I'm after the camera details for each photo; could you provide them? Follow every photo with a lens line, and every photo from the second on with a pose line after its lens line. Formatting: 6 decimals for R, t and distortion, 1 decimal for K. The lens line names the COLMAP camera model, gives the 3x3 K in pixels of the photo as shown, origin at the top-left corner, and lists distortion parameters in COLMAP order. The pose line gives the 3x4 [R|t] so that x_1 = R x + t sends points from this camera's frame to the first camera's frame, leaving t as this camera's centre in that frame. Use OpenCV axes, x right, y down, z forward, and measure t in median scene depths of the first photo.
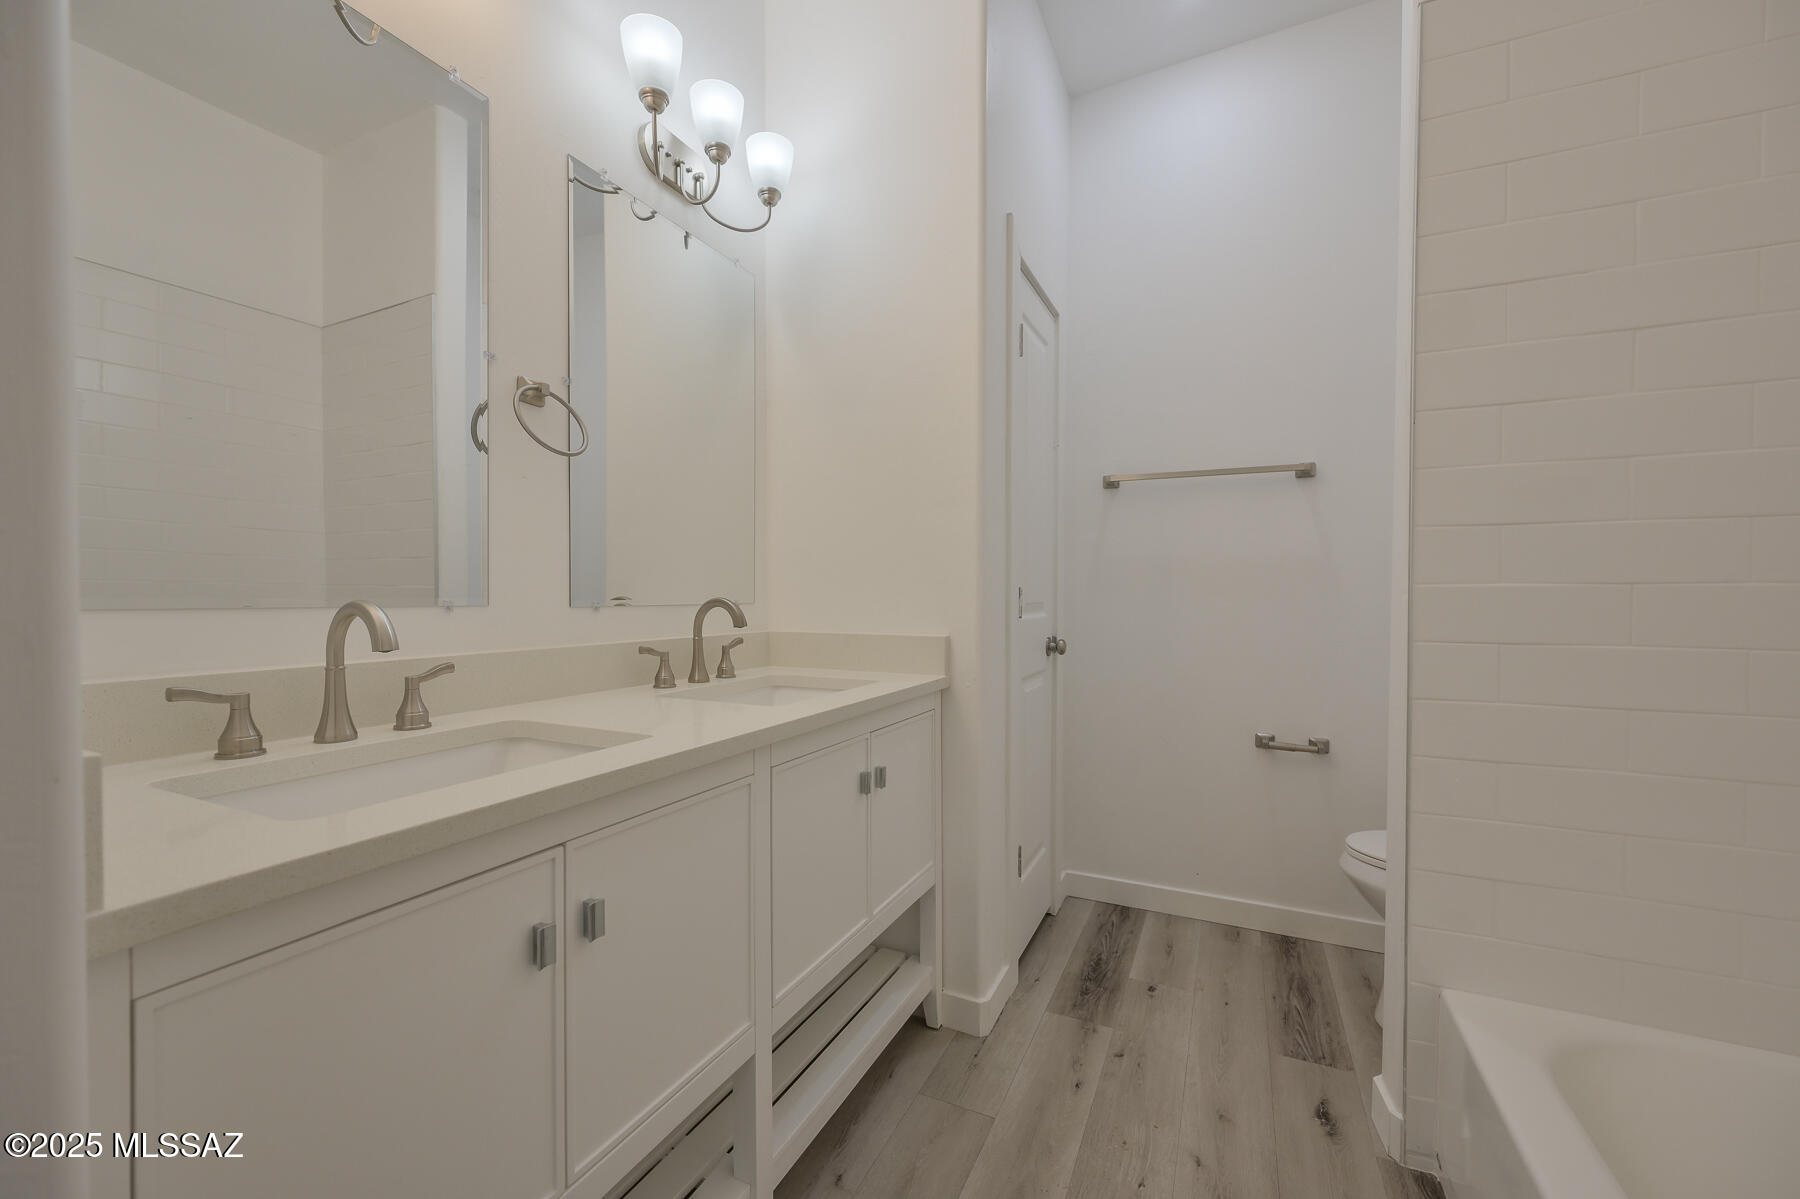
lens RADIAL K [[706.9, 0, 899.9], [0, 706.9, 601.7], [0, 0, 1]] dist [-0.002768, 0.000596]
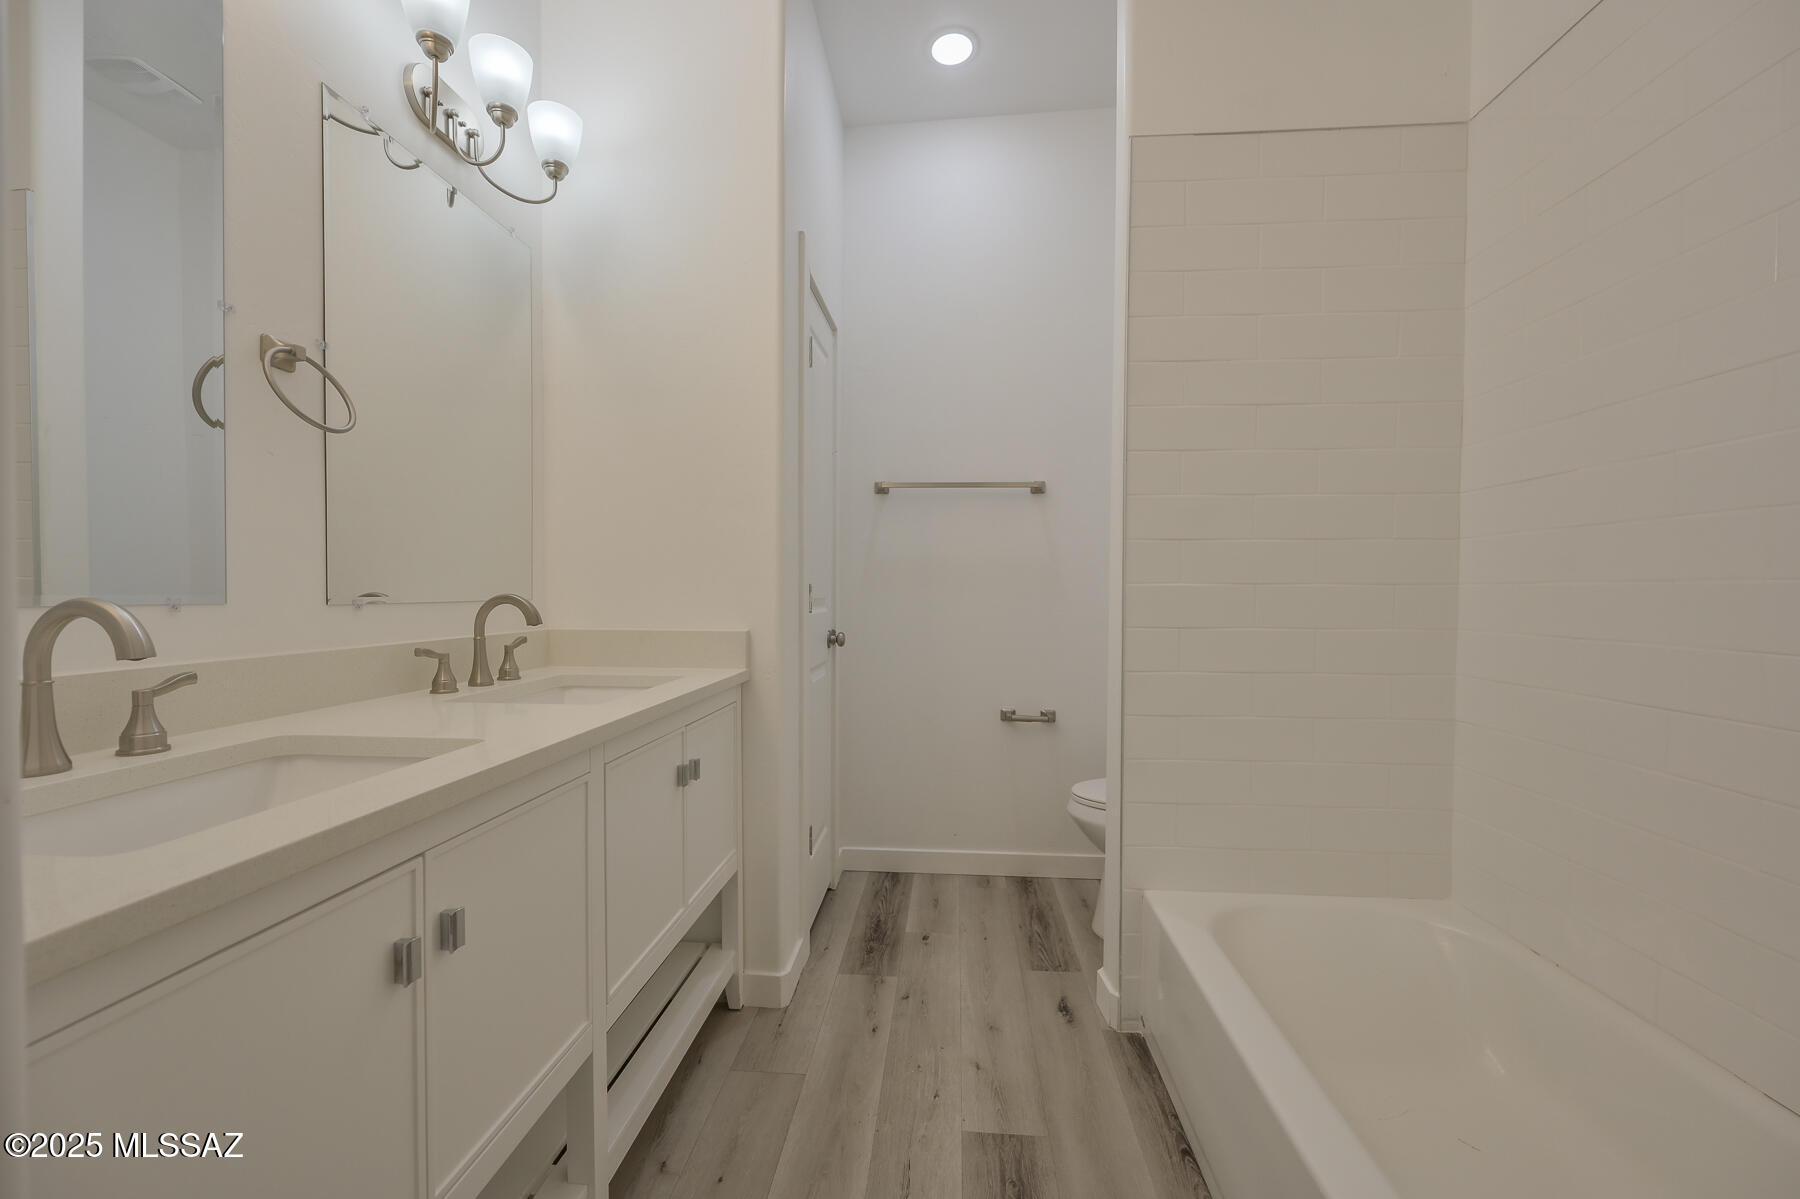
lens RADIAL K [[706.9, 0, 902.0], [0, 706.9, 598.3], [0, 0, 1]] dist [-0.002768, 0.000596]
pose [[0.933962, -0.002057, 0.357367, -0.100786], [0.001229, 0.999996, 0.002544, -0.001553], [-0.357371, -0.001937, 0.933961, -0.056654]]
